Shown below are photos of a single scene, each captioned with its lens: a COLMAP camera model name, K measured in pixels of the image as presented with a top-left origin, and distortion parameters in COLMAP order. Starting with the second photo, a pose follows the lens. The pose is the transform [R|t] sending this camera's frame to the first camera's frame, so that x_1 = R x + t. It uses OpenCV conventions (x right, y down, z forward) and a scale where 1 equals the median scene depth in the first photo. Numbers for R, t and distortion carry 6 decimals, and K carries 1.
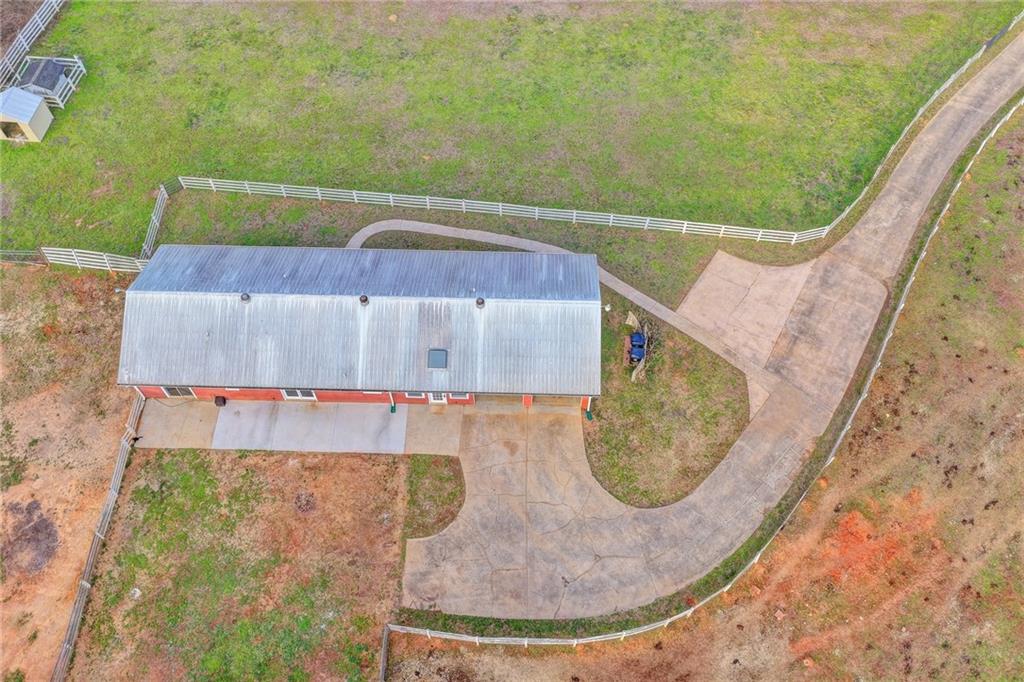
lens RADIAL K [[846.4, 0, 517.0], [0, 846.4, 342.1], [0, 0, 1]] dist [-0.005794, 0.022505]
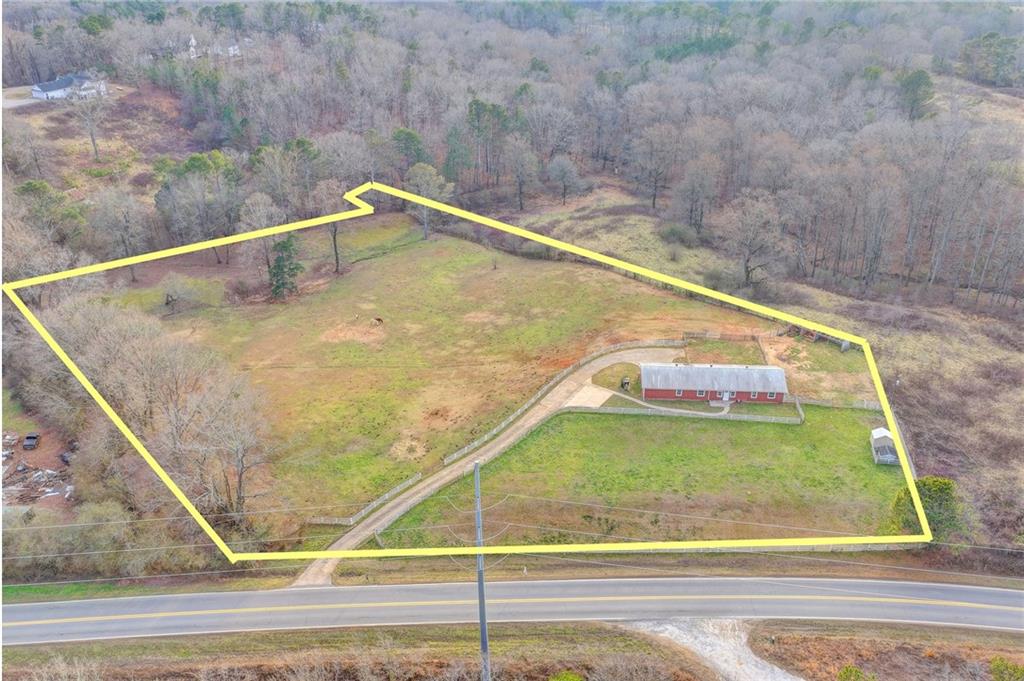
lens RADIAL K [[846.4, 0, 517.0], [0, 846.4, 341.6], [0, 0, 1]] dist [-0.005794, 0.022505]
pose [[-0.999426, -0.009871, 0.032423, 0.443486], [0.031910, 0.048258, 0.998325, -3.151360], [-0.011419, 0.998786, -0.047916, 0.976441]]
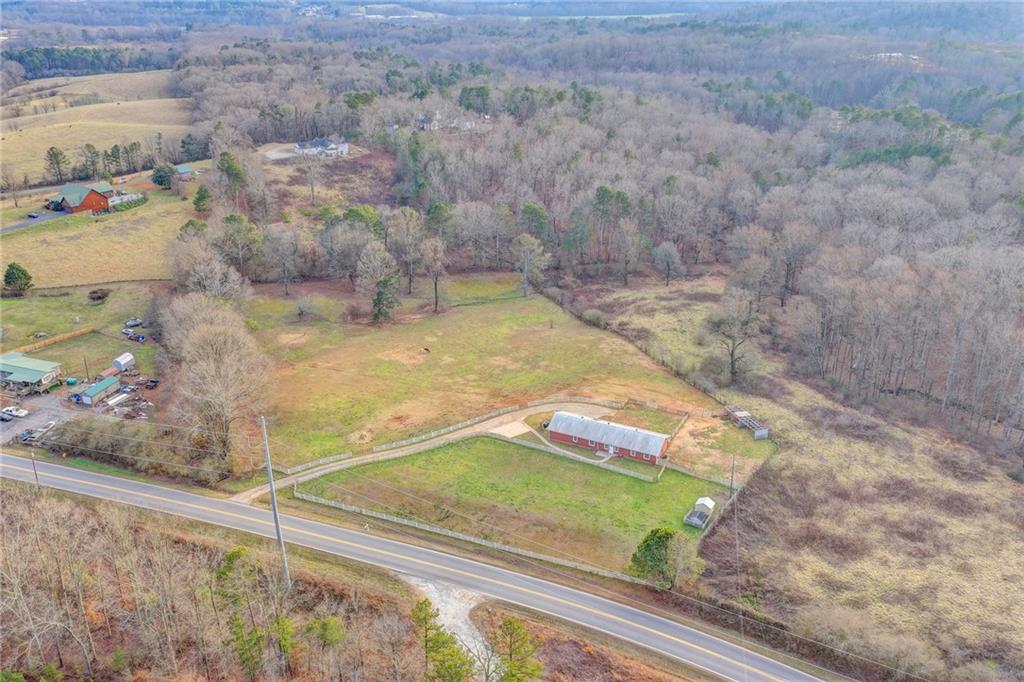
lens RADIAL K [[846.4, 0, 517.0], [0, 846.4, 342.1], [0, 0, 1]] dist [-0.005794, 0.022505]
pose [[-0.912838, -0.165517, 0.373271, -1.127188], [0.349505, 0.155938, 0.923866, -3.684891], [-0.211123, 0.973800, -0.084497, 0.960552]]
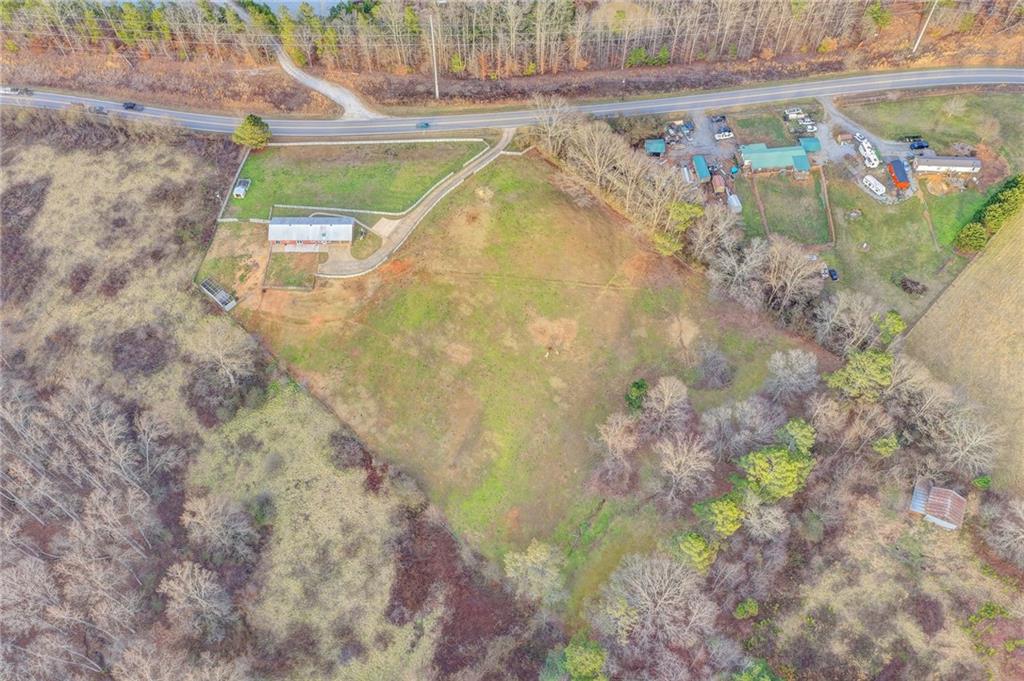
lens RADIAL K [[846.4, 0, 517.0], [0, 846.4, 341.6], [0, 0, 1]] dist [-0.005794, 0.022505]
pose [[0.999650, -0.020898, 0.016191, 1.006513], [0.021319, 0.999428, -0.026270, 0.835604], [-0.015633, 0.026606, 0.999524, -4.305698]]
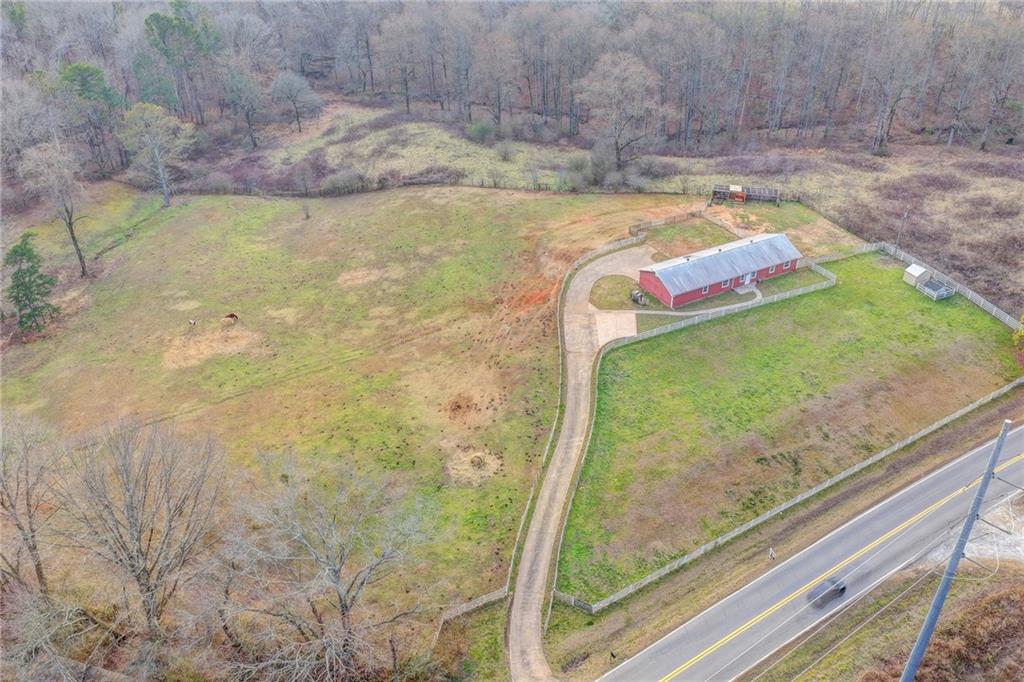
lens RADIAL K [[846.4, 0, 517.0], [0, 846.4, 342.1], [0, 0, 1]] dist [-0.005794, 0.022505]
pose [[-0.866790, 0.283802, -0.410038, 1.557328], [-0.420389, 0.026422, 0.906959, -2.178826], [0.268231, 0.958519, 0.096405, 0.758233]]
